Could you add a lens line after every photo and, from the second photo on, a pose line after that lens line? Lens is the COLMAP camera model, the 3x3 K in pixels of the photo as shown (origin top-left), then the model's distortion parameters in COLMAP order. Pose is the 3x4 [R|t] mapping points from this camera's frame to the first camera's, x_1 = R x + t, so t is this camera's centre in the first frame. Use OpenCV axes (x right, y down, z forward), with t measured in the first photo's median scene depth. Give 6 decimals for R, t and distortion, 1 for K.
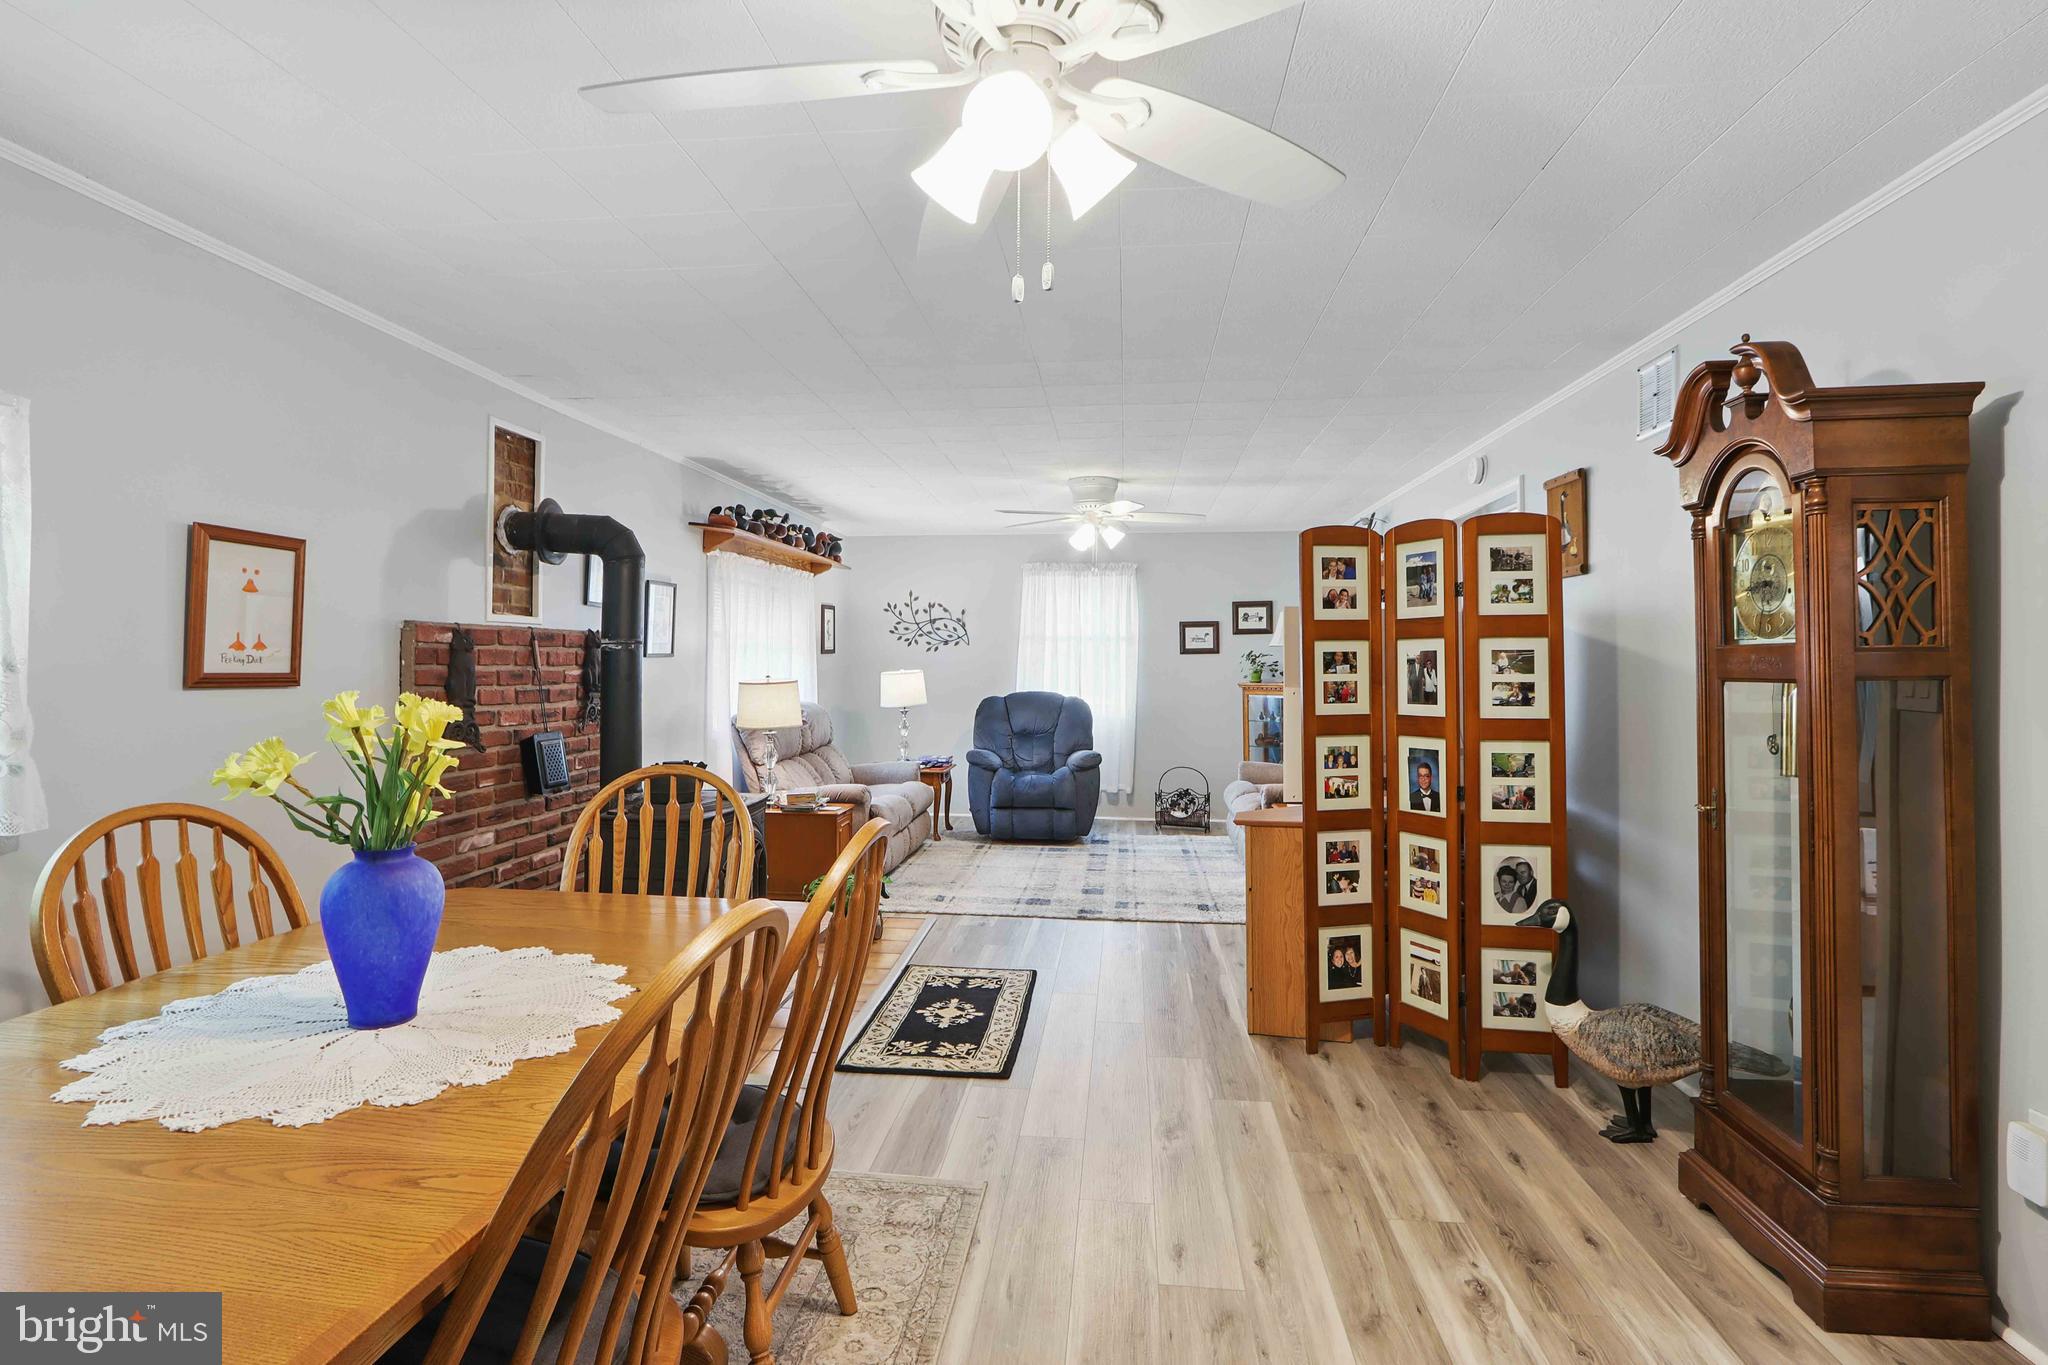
lens RADIAL K [[983.2, 0, 1011.1], [0, 983.2, 655.4], [0, 0, 1]] dist [-0.024921, 0.004059]
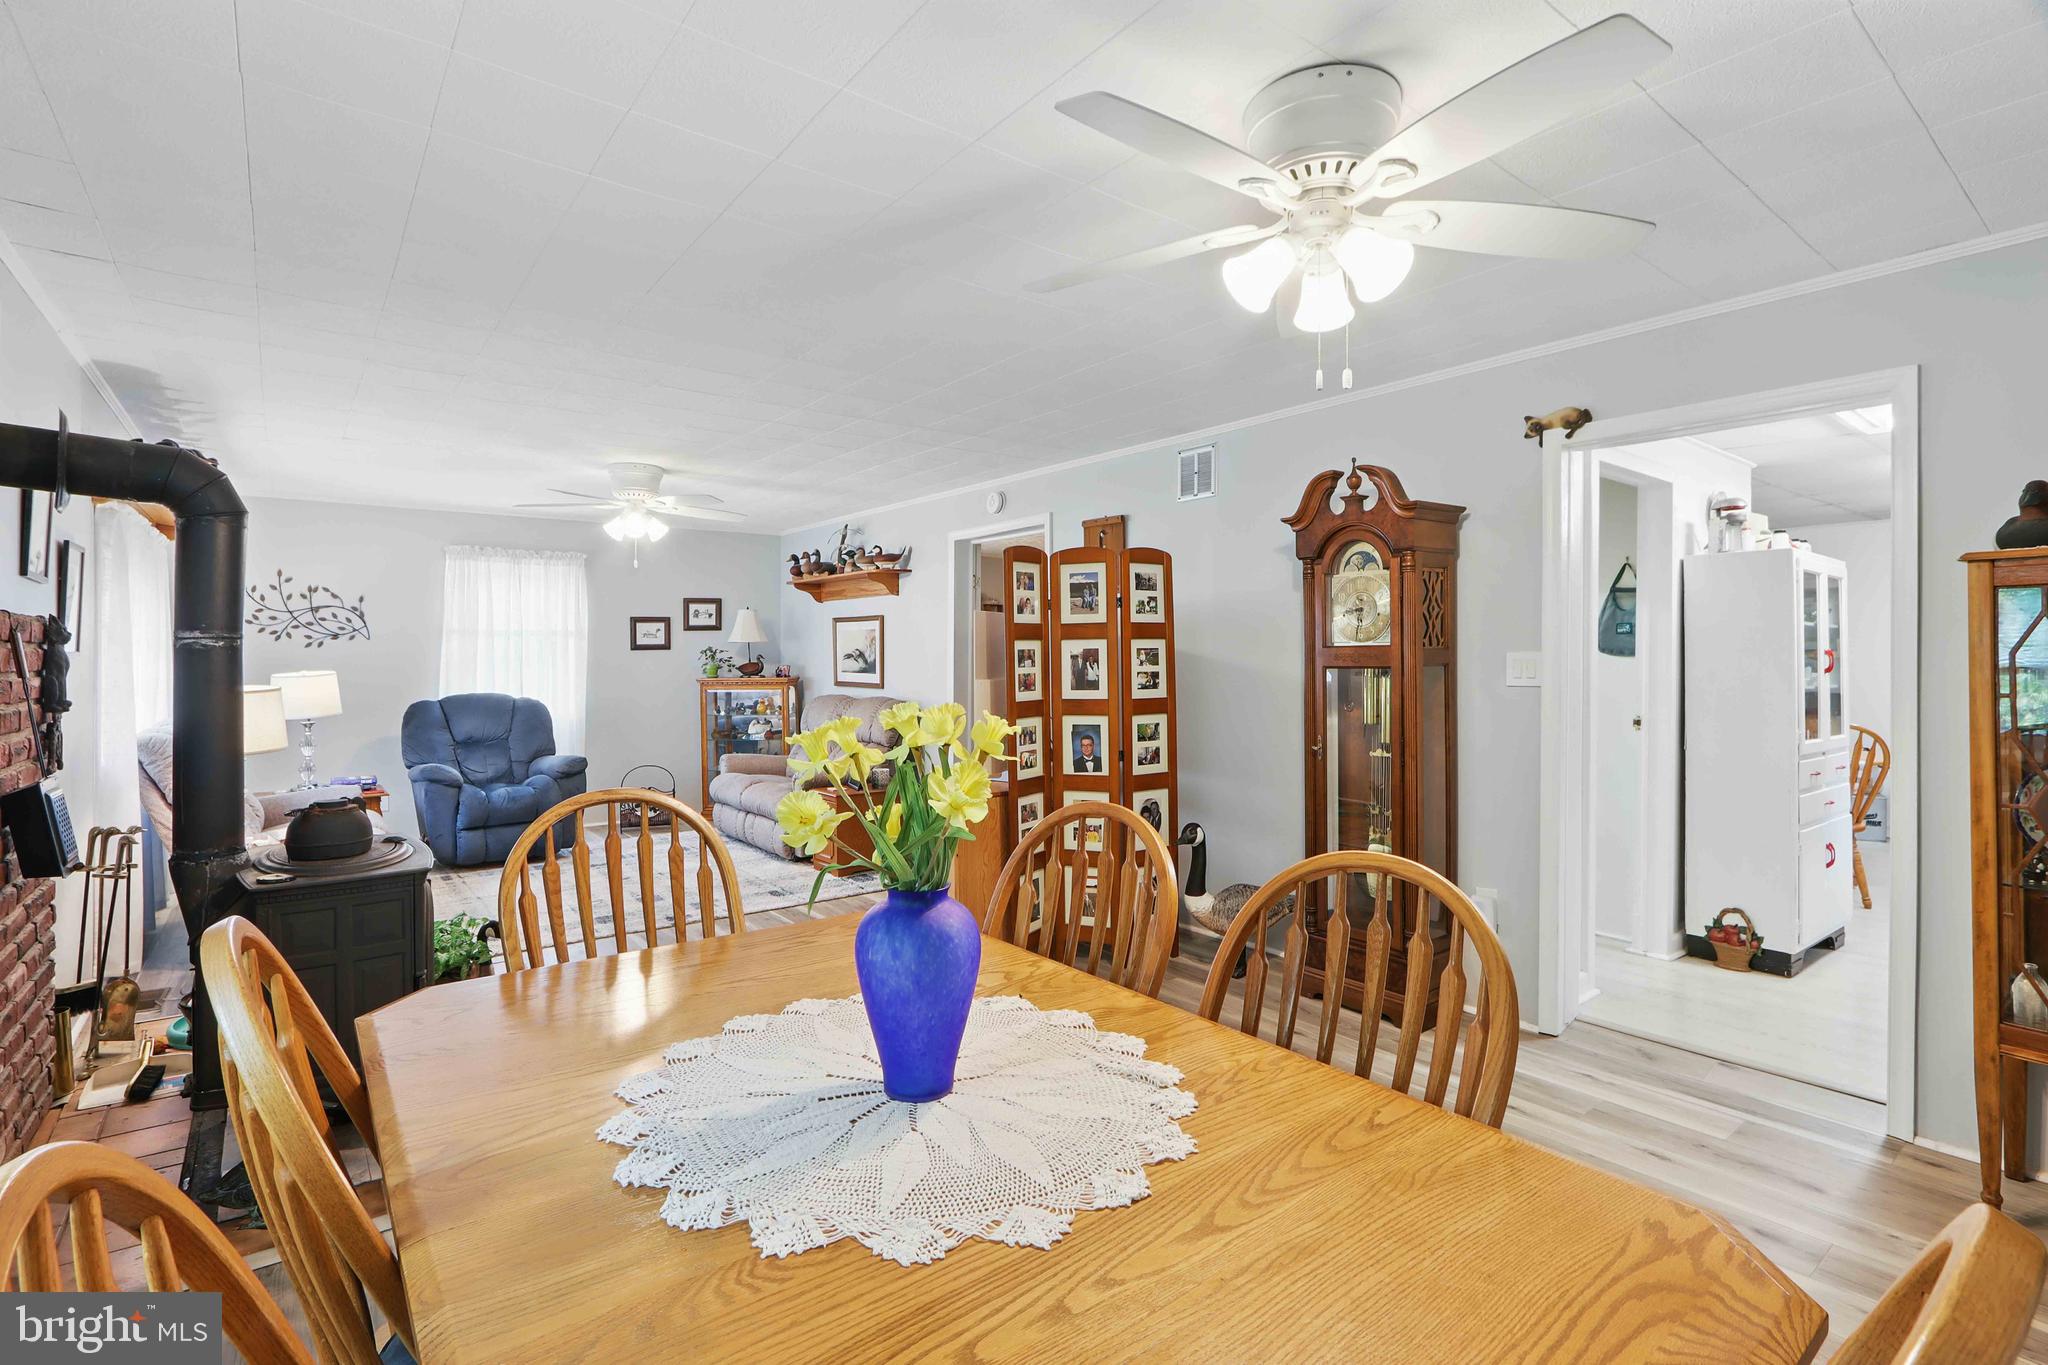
lens RADIAL K [[959.3, 0, 1005.9], [0, 959.3, 662.5], [0, 0, 1]] dist [-0.022751, 0.004383]
pose [[0.723219, -0.010492, 0.690539, -0.441815], [0.001295, 0.999903, 0.013836, -0.003607], [-0.690618, -0.009112, 0.723163, 0.130015]]
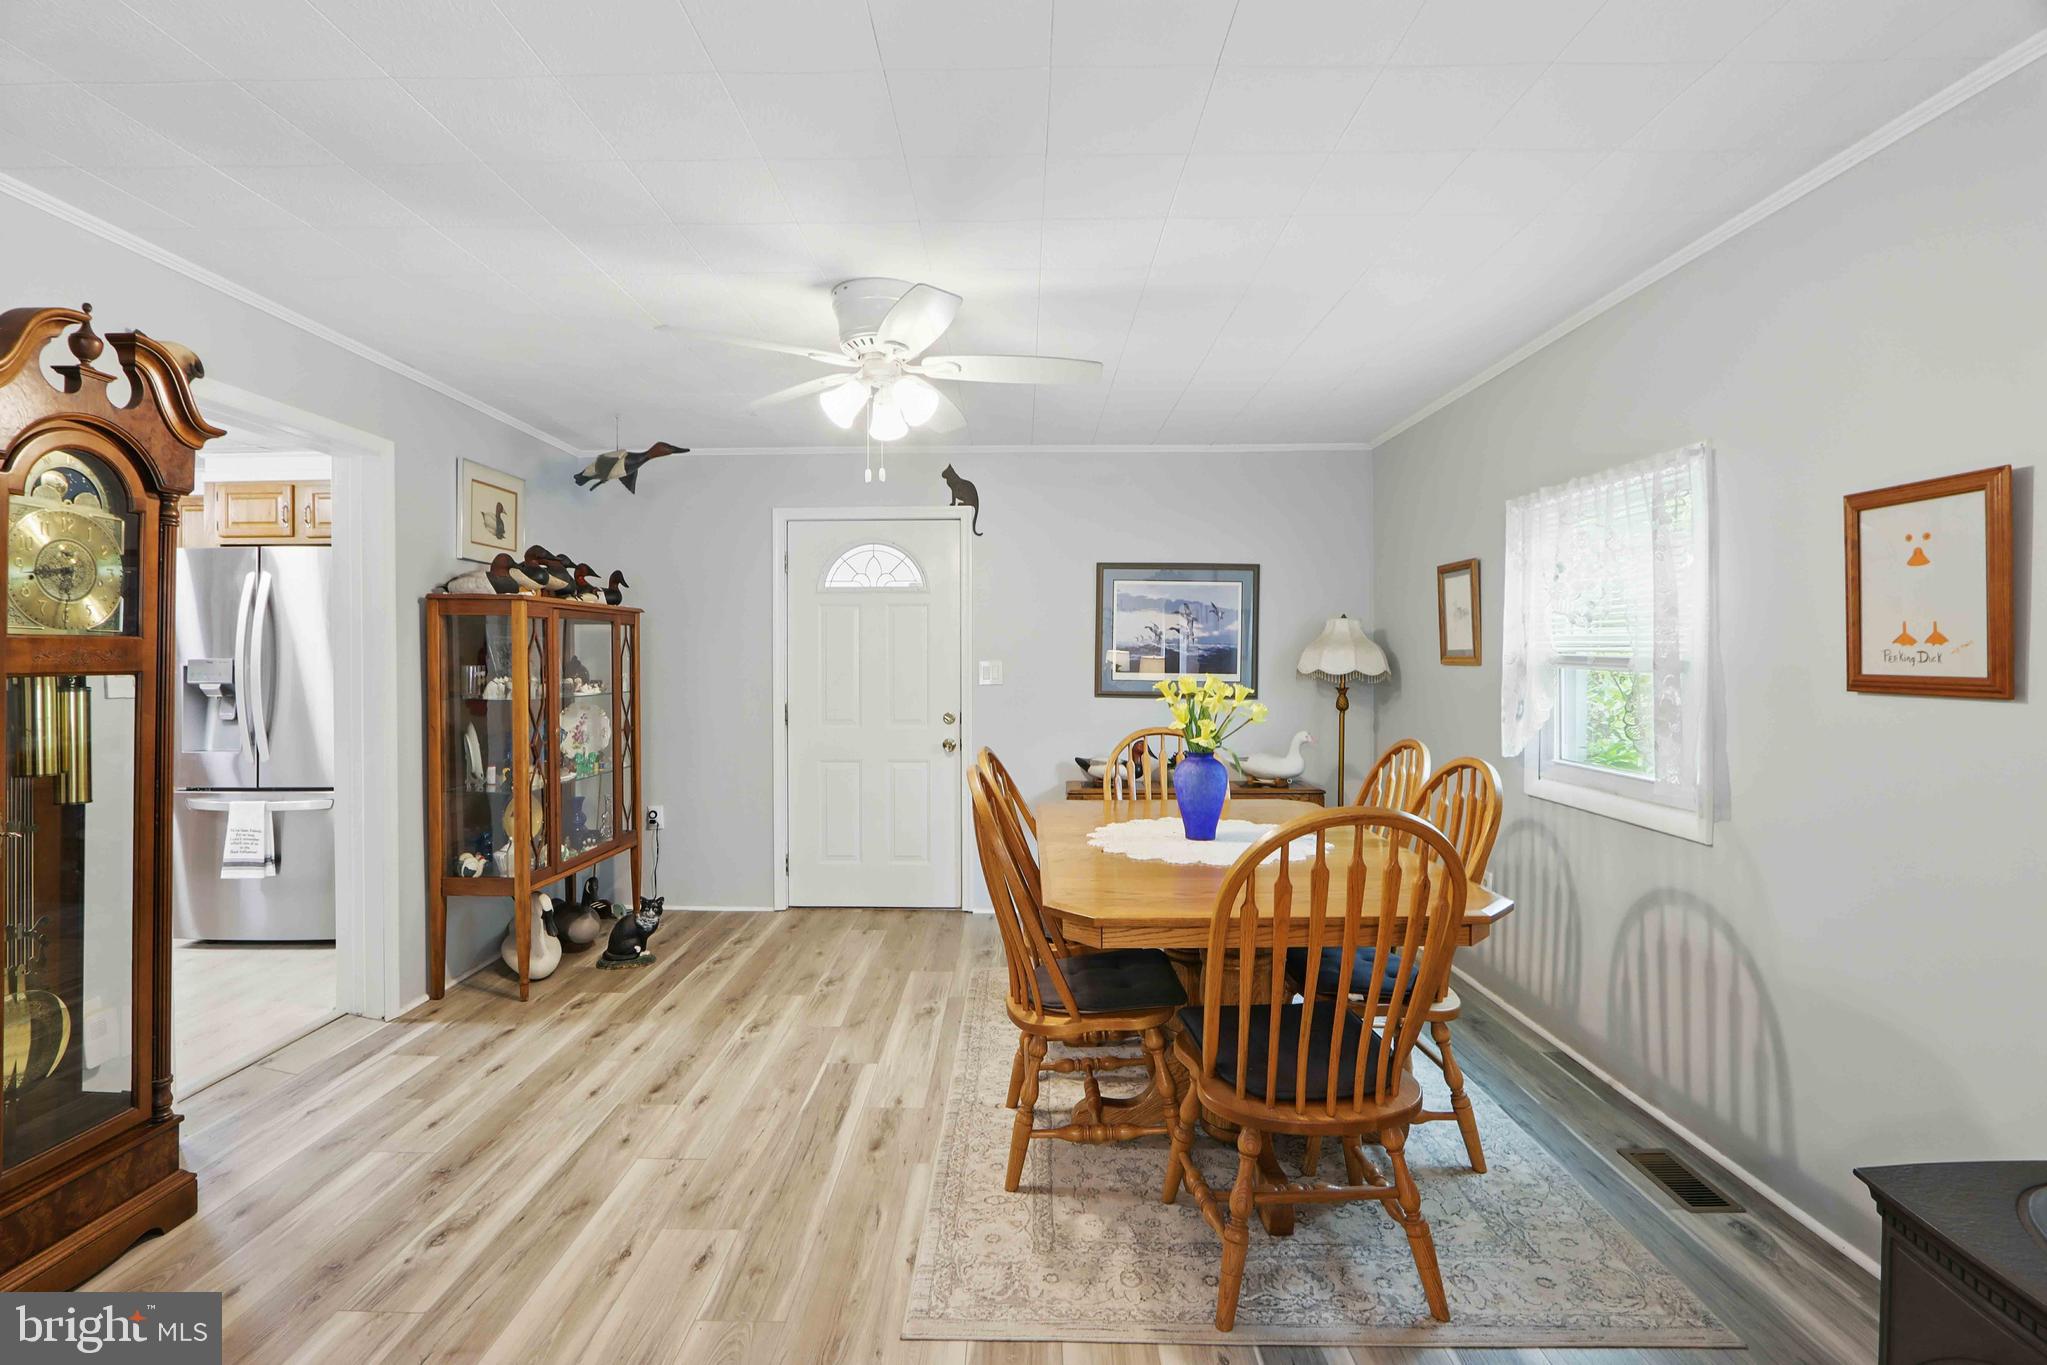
lens RADIAL K [[958.8, 0, 1007.9], [0, 958.8, 661.2], [0, 0, 1]] dist [-0.022751, 0.004383]
pose [[-0.994863, -0.003716, -0.101158, -0.019921], [-0.002970, 0.999967, -0.007532, 0.009759], [0.101183, -0.007193, -0.994842, 1.108200]]
